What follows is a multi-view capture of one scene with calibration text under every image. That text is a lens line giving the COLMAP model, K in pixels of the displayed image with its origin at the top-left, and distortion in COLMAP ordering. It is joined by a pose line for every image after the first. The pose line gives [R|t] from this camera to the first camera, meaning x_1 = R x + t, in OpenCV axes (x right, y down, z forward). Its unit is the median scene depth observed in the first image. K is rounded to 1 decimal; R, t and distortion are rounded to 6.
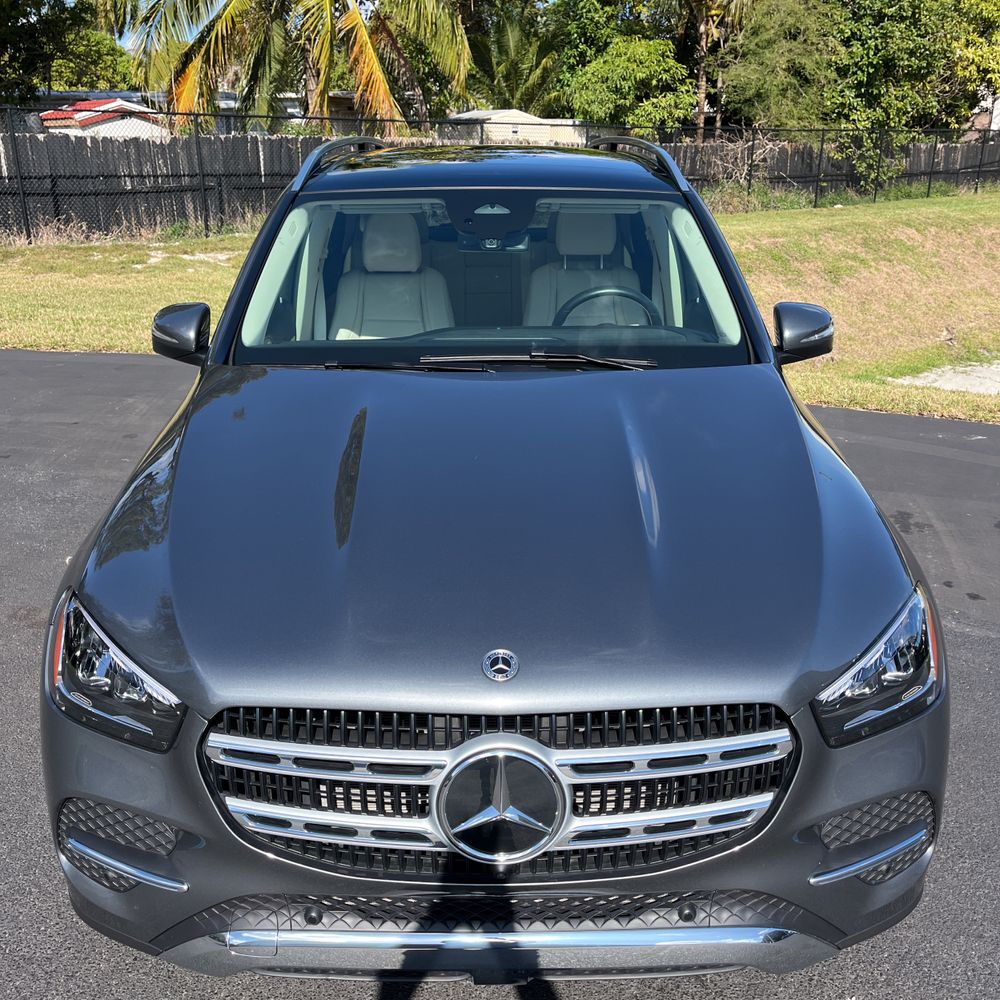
lens RADIAL K [[1012.1, 0, 507.5], [0, 1012.1, 504.8], [0, 0, 1]] dist [0.015806, 0.000000]
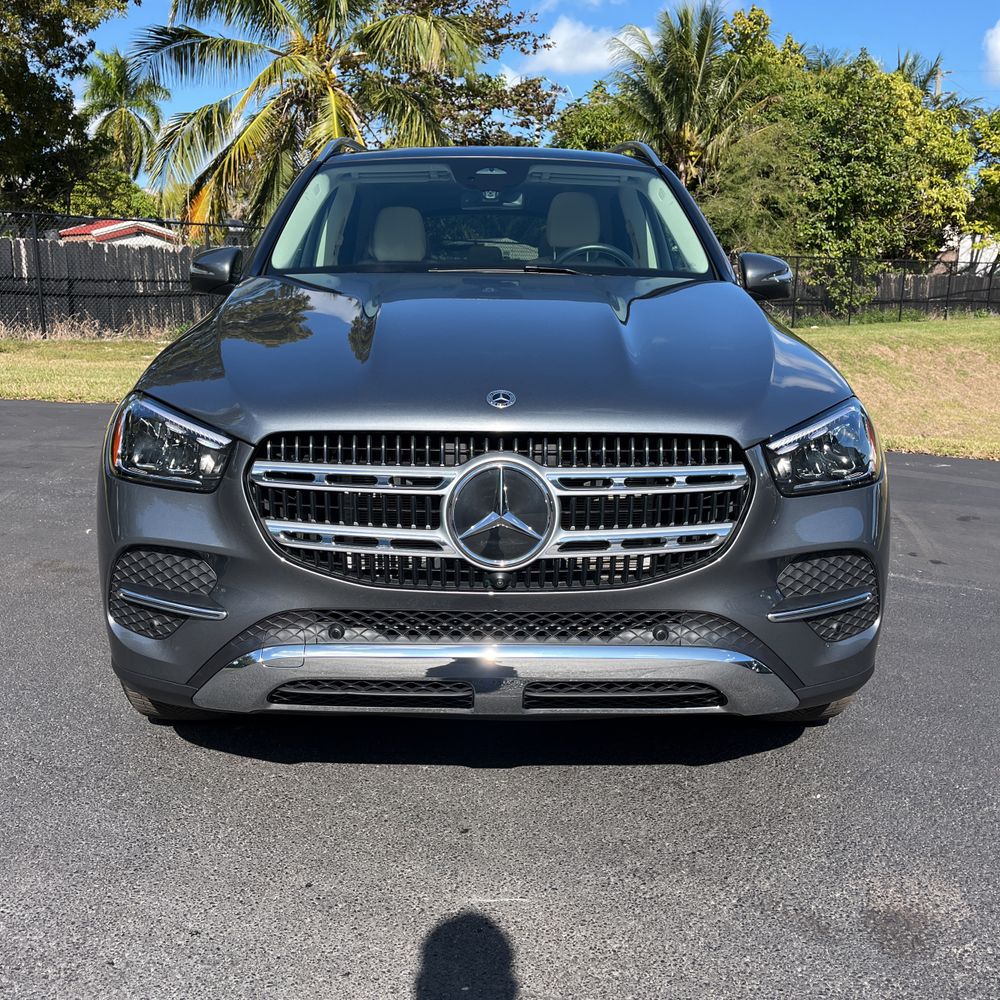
lens RADIAL K [[1012.1, 0, 497.5], [0, 1012.1, 497.6], [0, 0, 1]] dist [0.015806, 0.000000]
pose [[0.999961, 0.008731, 0.001414, -0.004284], [-0.008452, 0.990350, -0.138332, 0.158535], [-0.002608, 0.138315, 0.990385, -0.060776]]
